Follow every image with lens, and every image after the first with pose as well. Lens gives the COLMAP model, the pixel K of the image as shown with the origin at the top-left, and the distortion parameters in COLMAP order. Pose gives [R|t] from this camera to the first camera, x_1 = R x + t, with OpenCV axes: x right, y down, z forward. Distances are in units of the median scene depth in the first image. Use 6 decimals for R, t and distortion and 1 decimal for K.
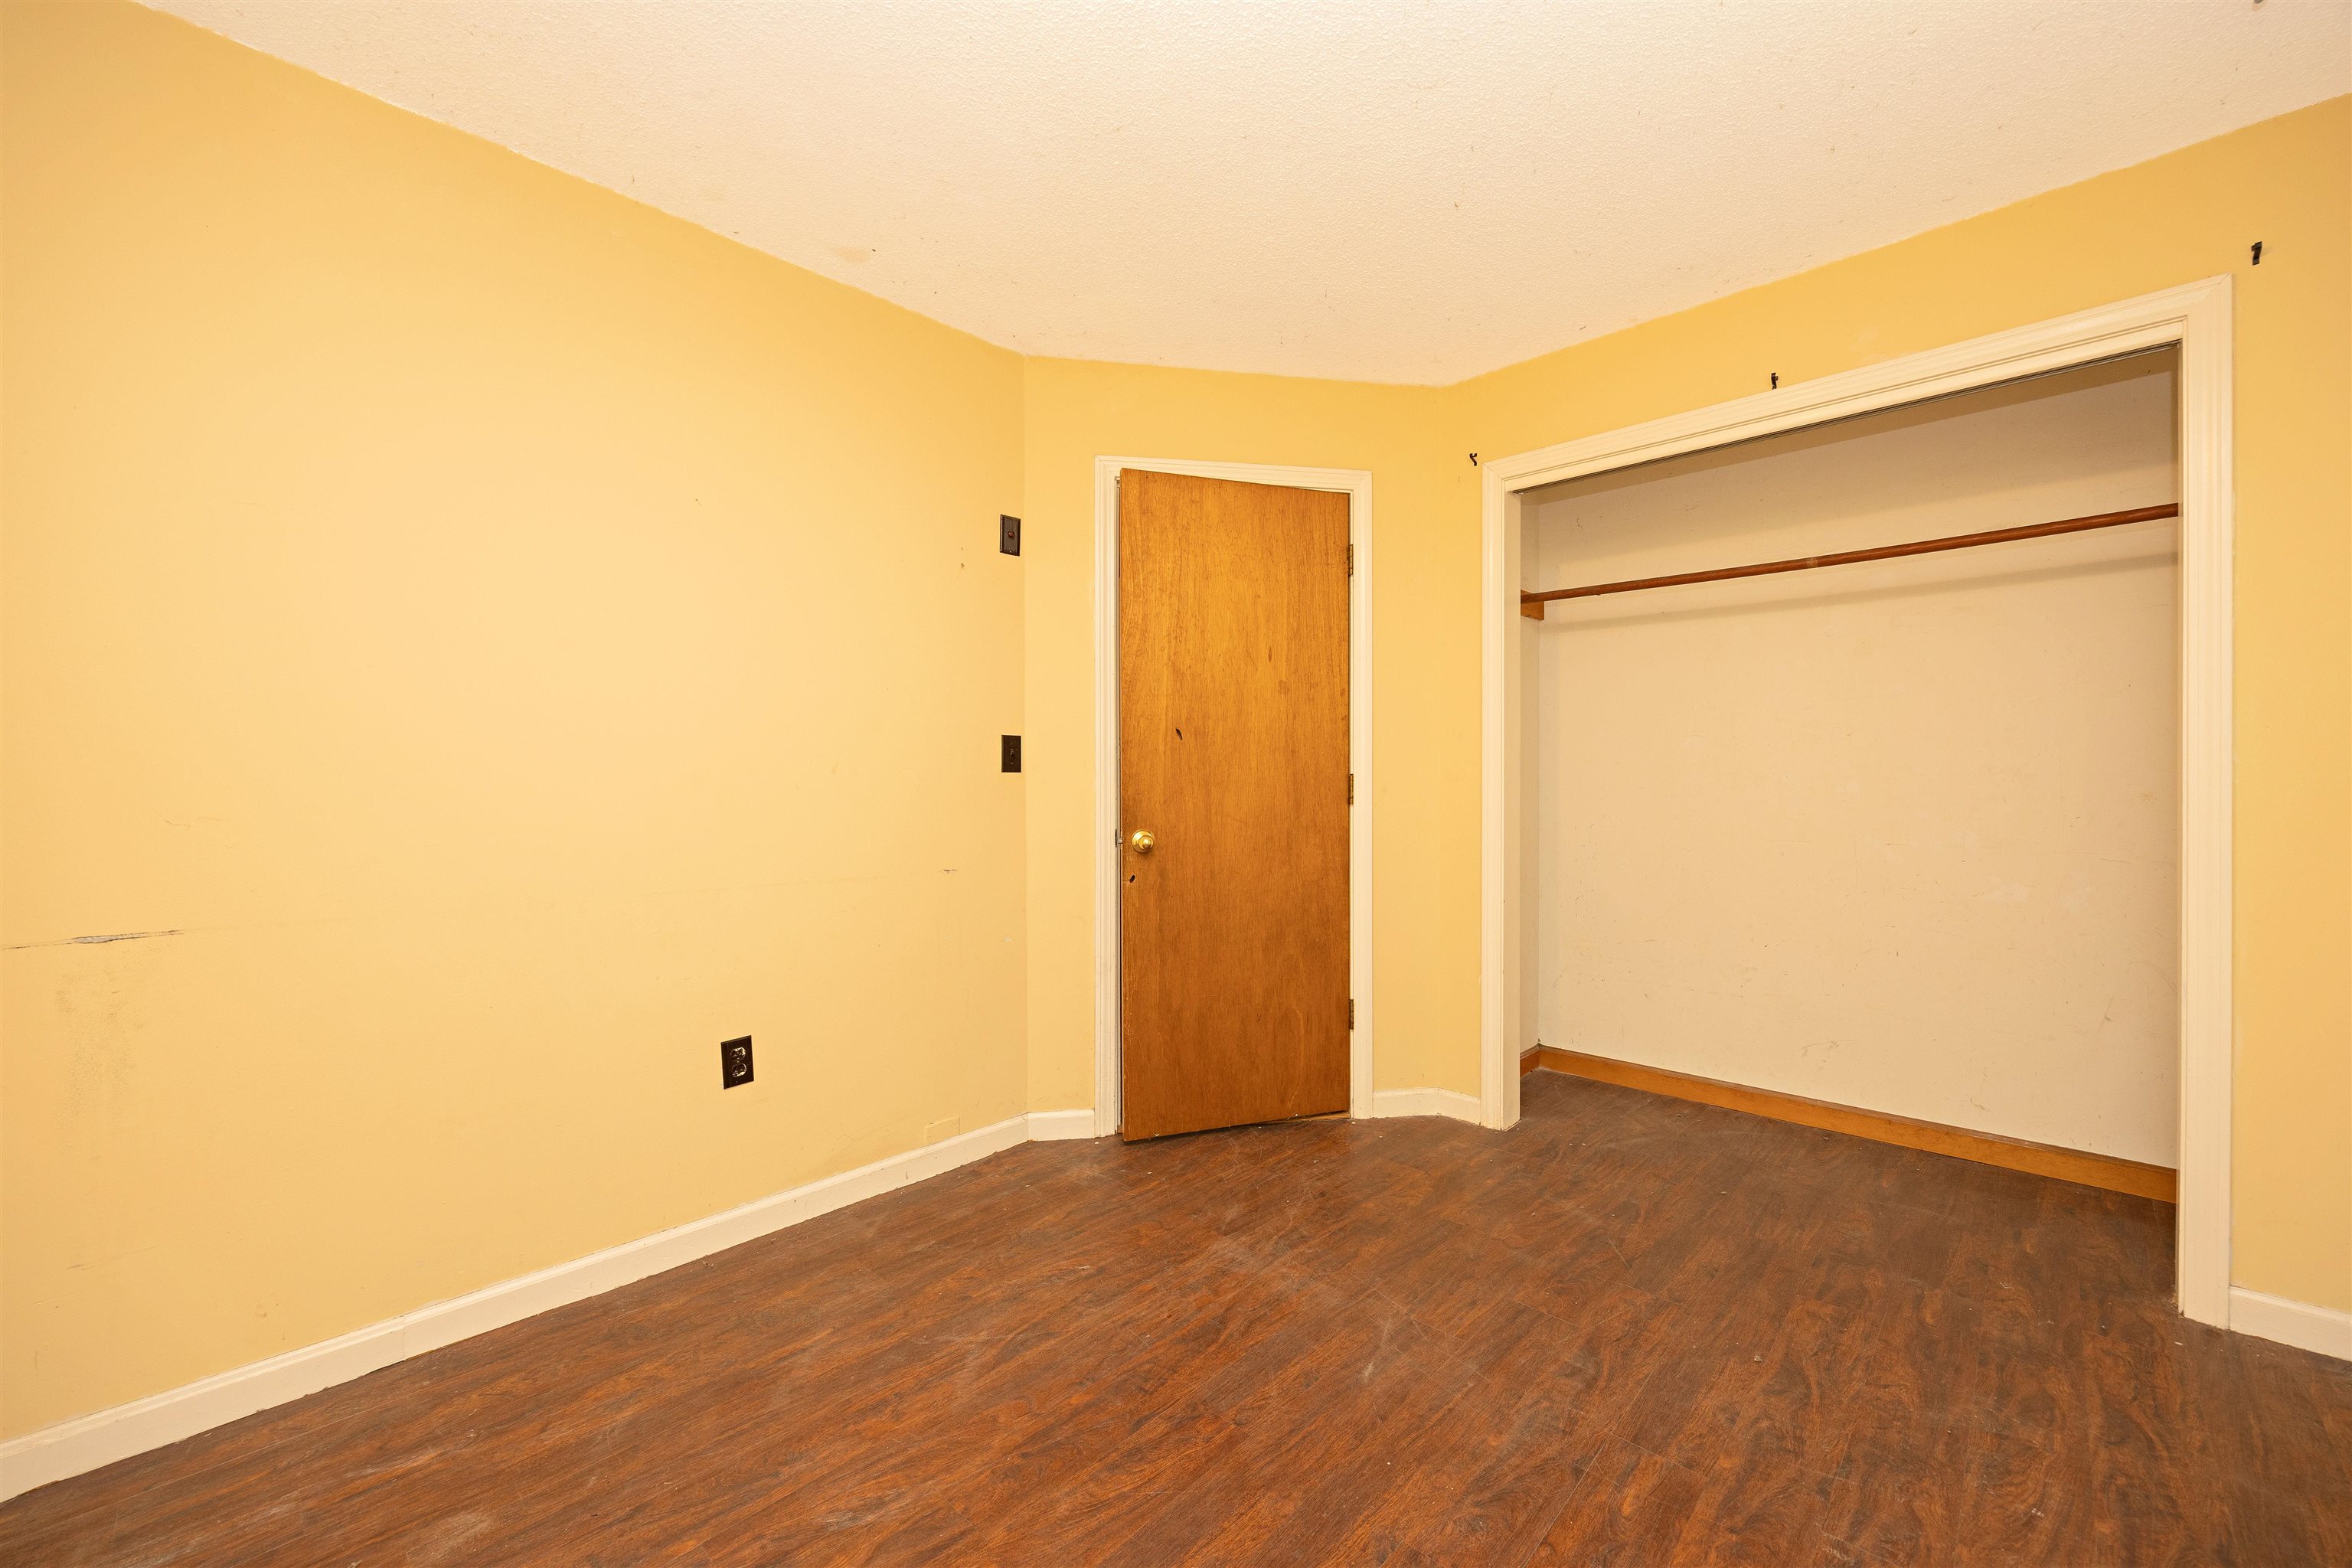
lens RADIAL K [[932.4, 0, 1176.0], [0, 932.4, 784.0], [0, 0, 1]] dist [-0.000591, 0.000233]
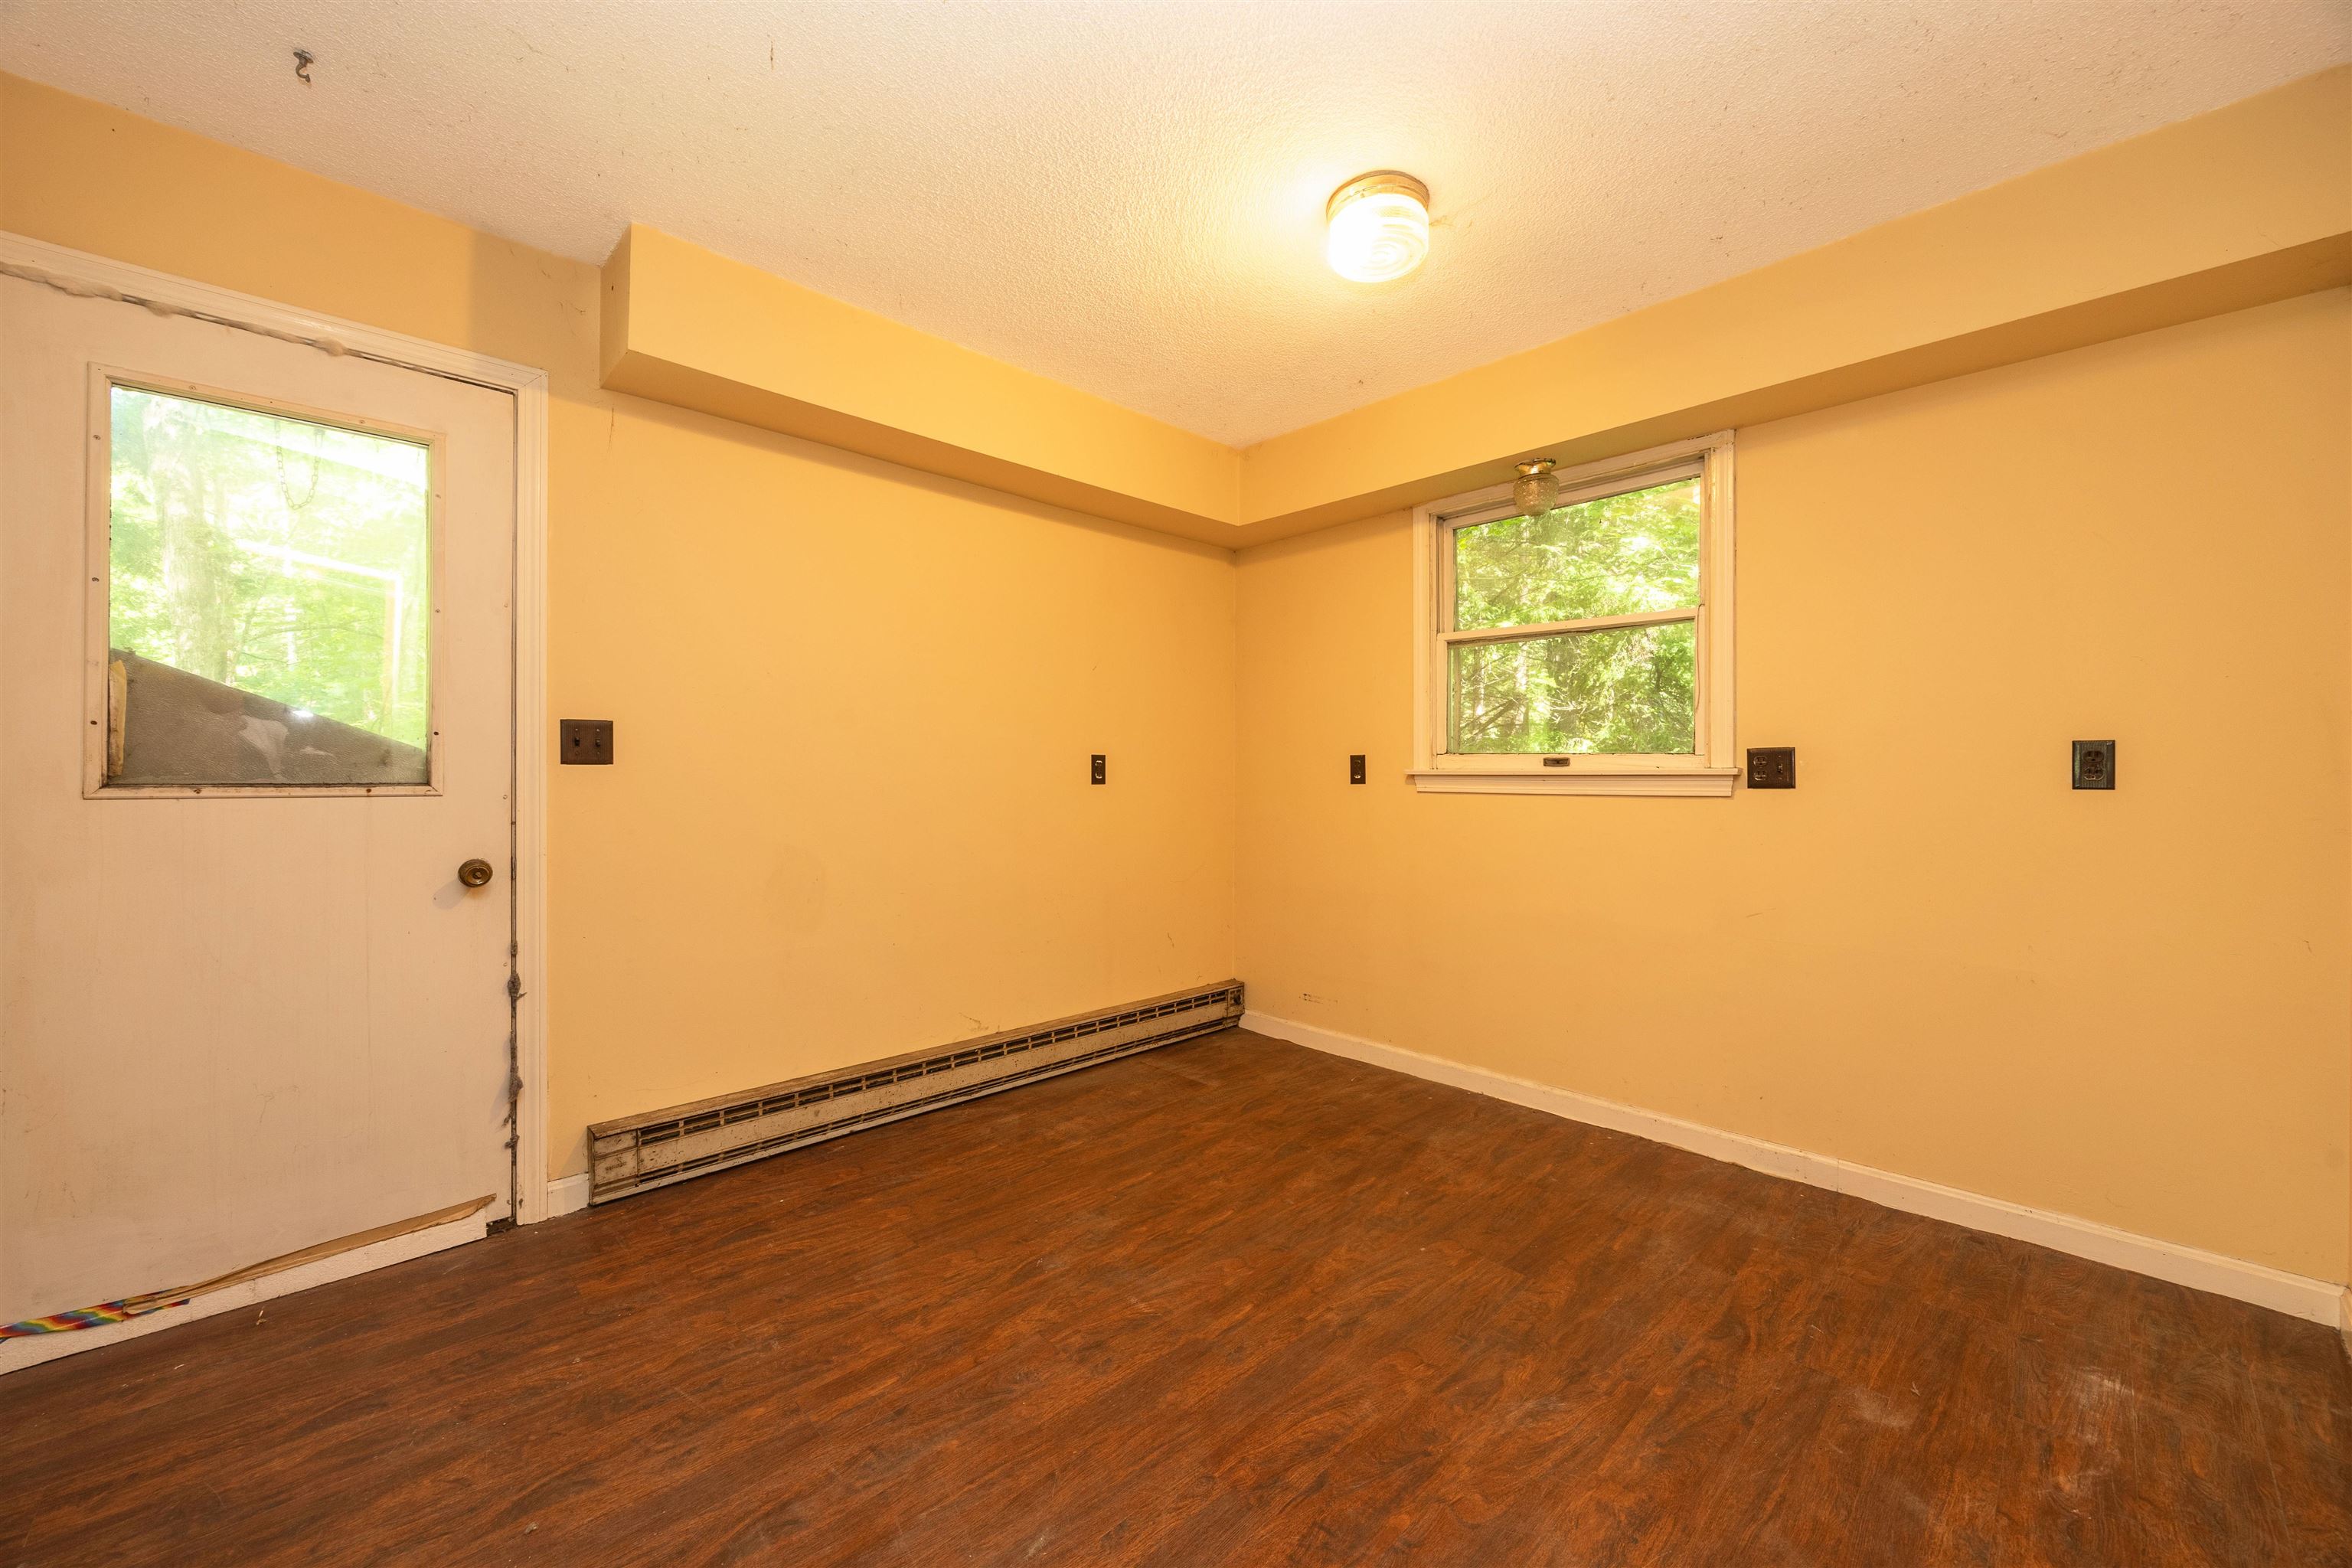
lens RADIAL K [[932.4, 0, 1176.0], [0, 932.4, 784.0], [0, 0, 1]] dist [-0.000591, 0.000233]
pose [[-0.999977, 0.002675, 0.006303, 0.096552], [0.002745, 0.999935, 0.011079, -0.004527], [-0.006273, 0.011096, -0.999919, 1.979417]]
